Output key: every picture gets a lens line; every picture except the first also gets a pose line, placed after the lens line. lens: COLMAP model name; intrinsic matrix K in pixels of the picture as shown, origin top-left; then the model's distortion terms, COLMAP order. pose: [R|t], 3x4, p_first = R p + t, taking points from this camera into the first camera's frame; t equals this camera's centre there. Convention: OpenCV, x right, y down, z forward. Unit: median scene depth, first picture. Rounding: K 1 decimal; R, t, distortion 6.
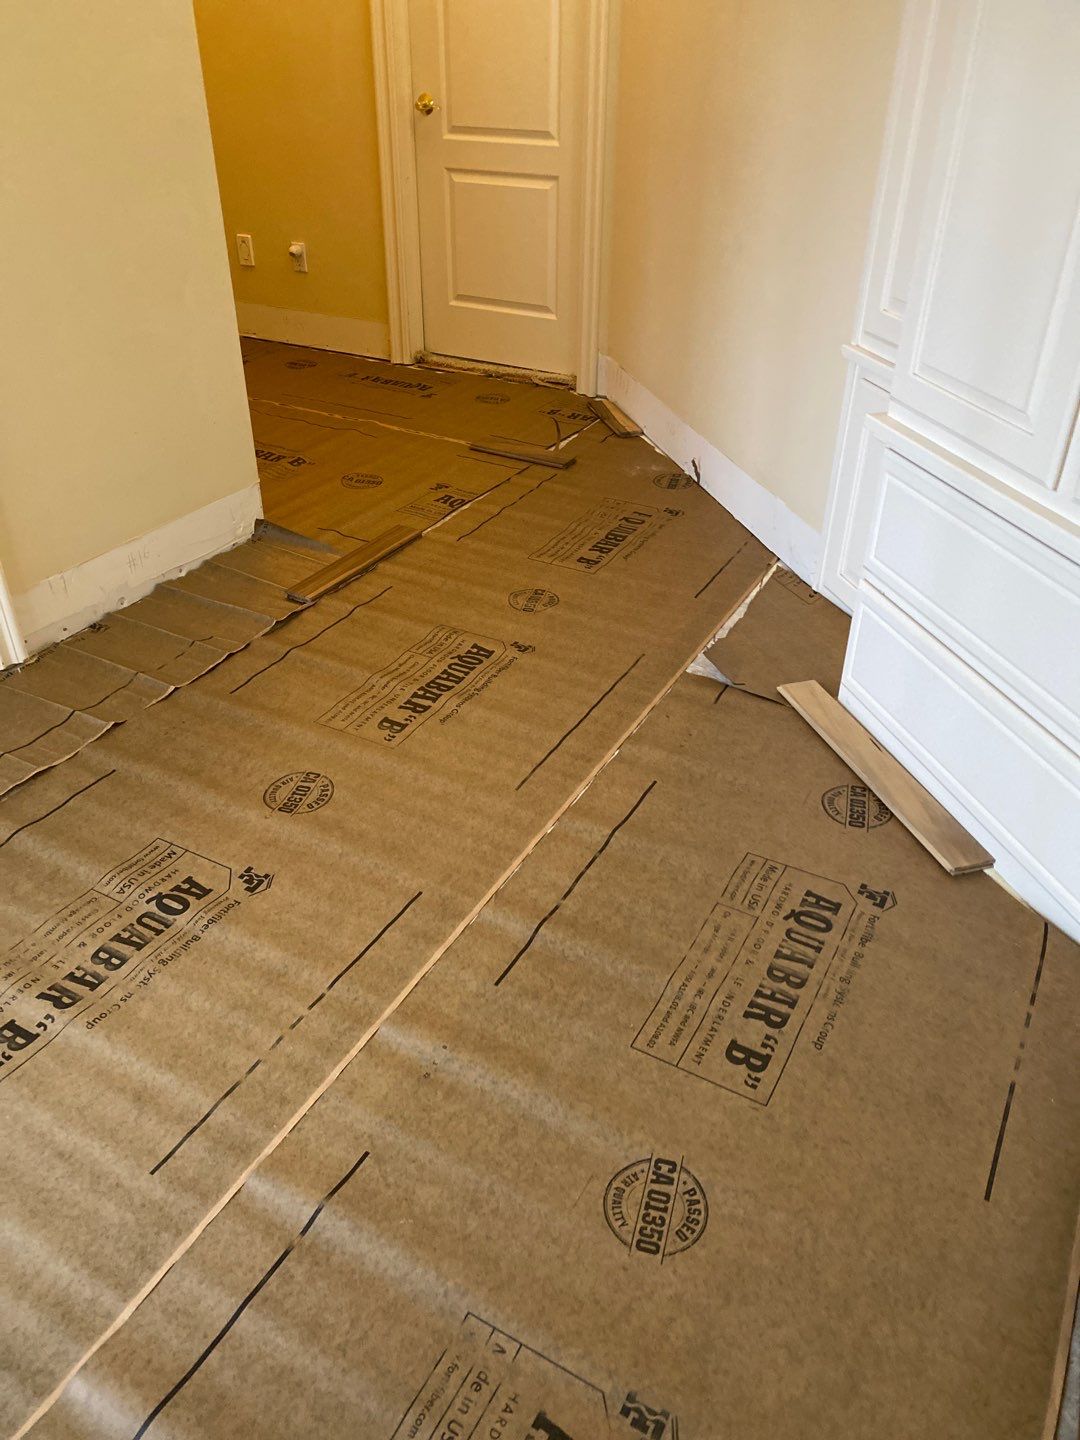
lens RADIAL K [[1088.4, 0, 536.4], [0, 1088.4, 718.7], [0, 0, 1]] dist [0.047115, -0.065344]
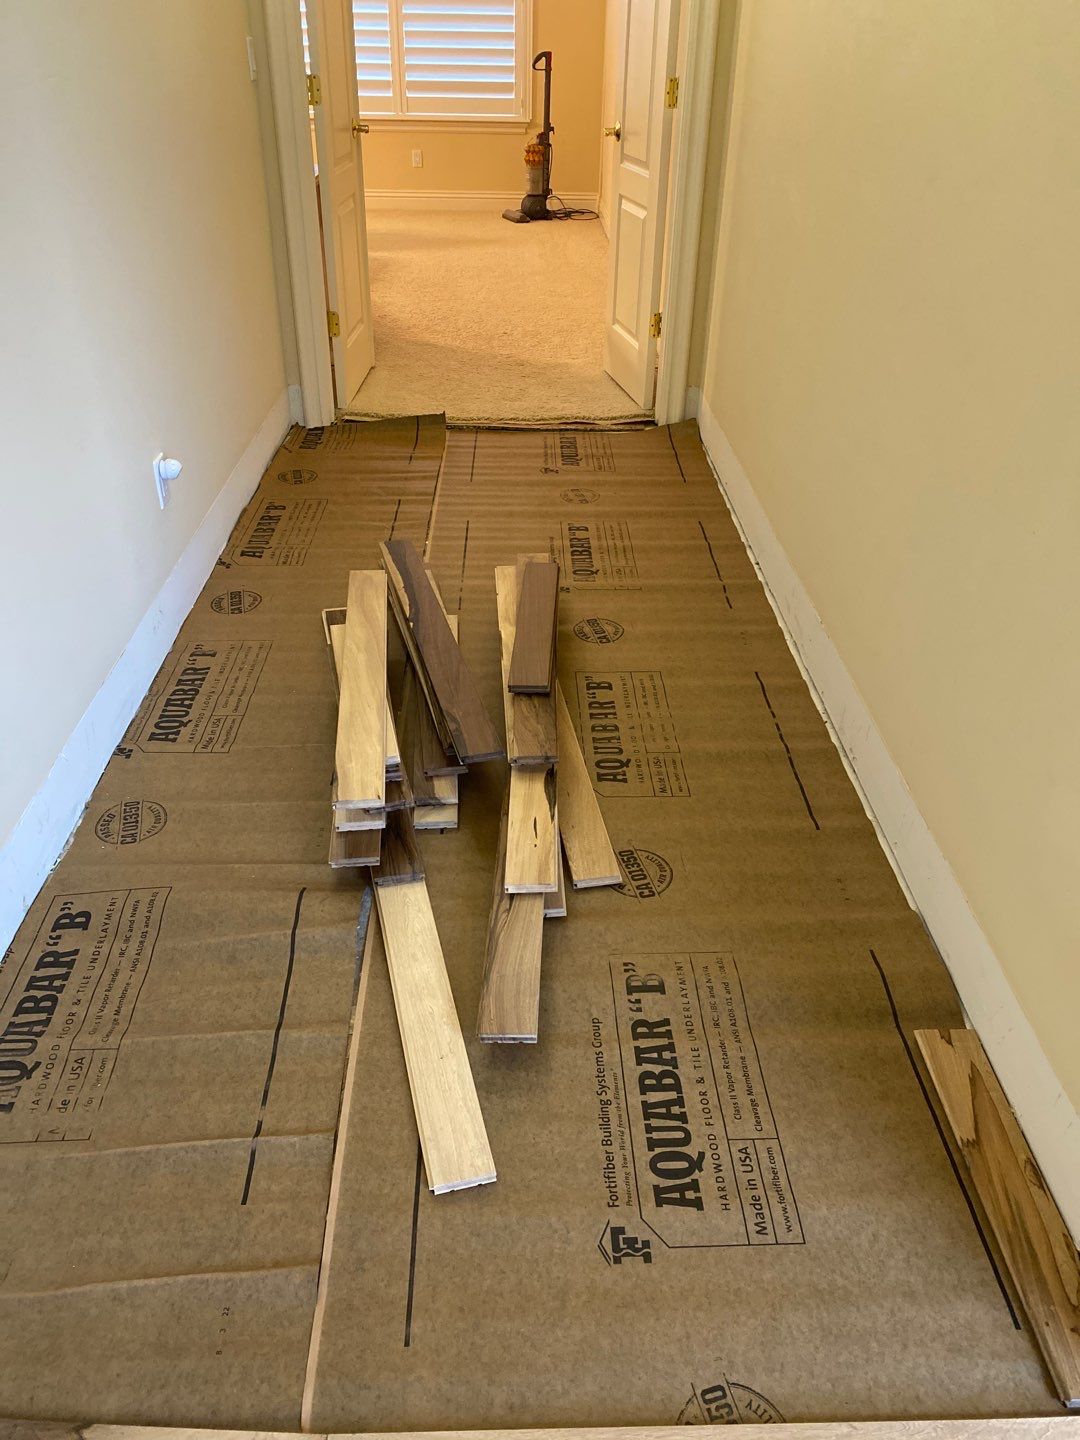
lens RADIAL K [[1088.4, 0, 538.2], [0, 1088.4, 722.7], [0, 0, 1]] dist [0.047115, -0.065344]
pose [[-0.858541, 0.239457, -0.453396, 0.710679], [-0.306522, 0.469164, 0.828209, -0.697076], [0.411038, 0.850027, -0.329397, 1.061754]]
